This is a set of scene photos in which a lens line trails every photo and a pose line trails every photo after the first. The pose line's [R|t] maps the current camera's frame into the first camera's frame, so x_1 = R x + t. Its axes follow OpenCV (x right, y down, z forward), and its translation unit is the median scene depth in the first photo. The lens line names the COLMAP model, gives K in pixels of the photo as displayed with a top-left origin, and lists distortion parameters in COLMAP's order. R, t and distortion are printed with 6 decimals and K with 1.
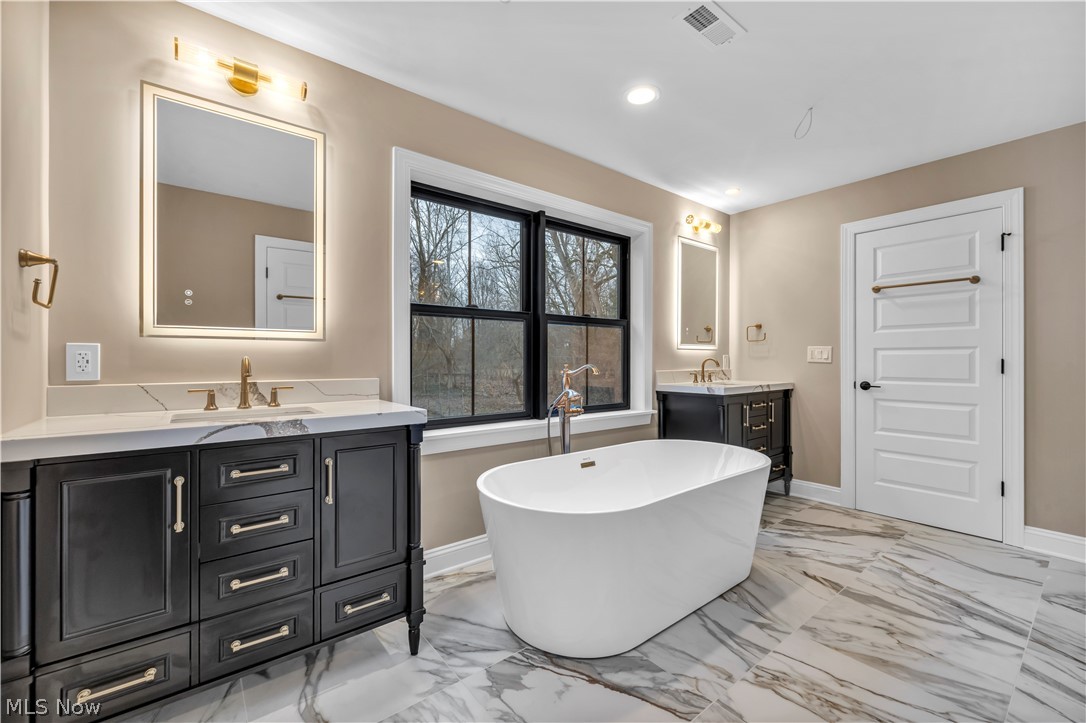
lens RADIAL K [[457.2, 0, 542.6], [0, 457.2, 360.4], [0, 0, 1]] dist [-0.002527, 0.000190]
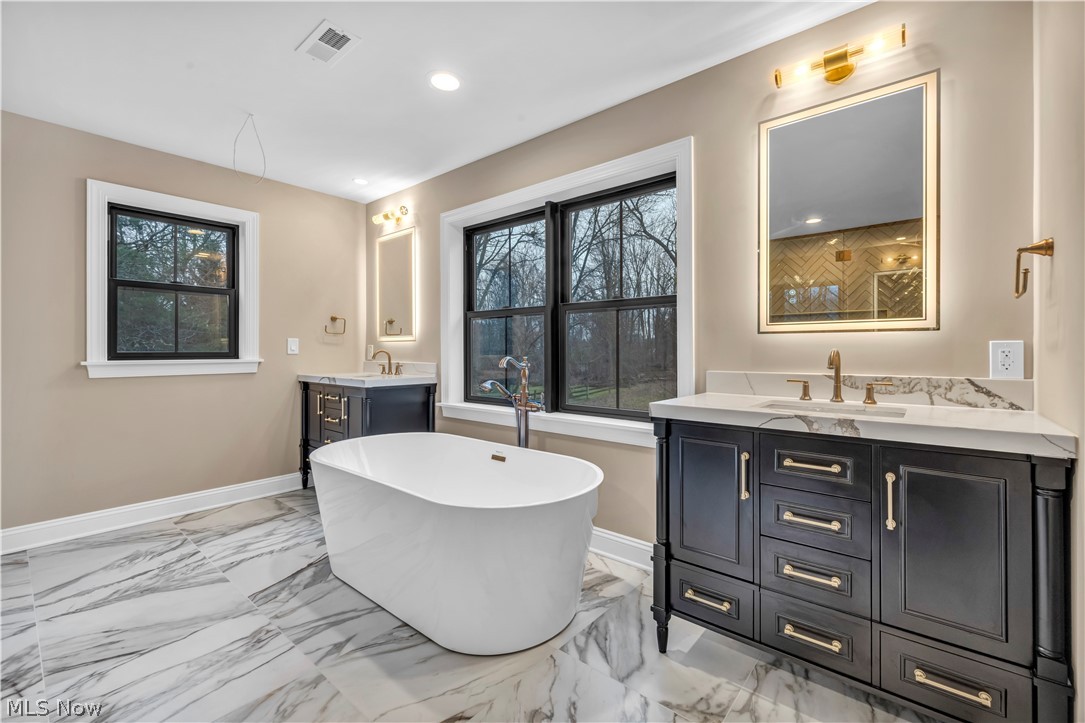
lens RADIAL K [[456.8, 0, 516.5], [0, 456.8, 349.7], [0, 0, 1]] dist [-0.002527, 0.000190]
pose [[0.165762, -0.005837, -0.986149, 0.252687], [-0.008674, 0.999935, -0.007377, 0.005739], [0.986128, 0.009777, 0.165700, 0.216497]]
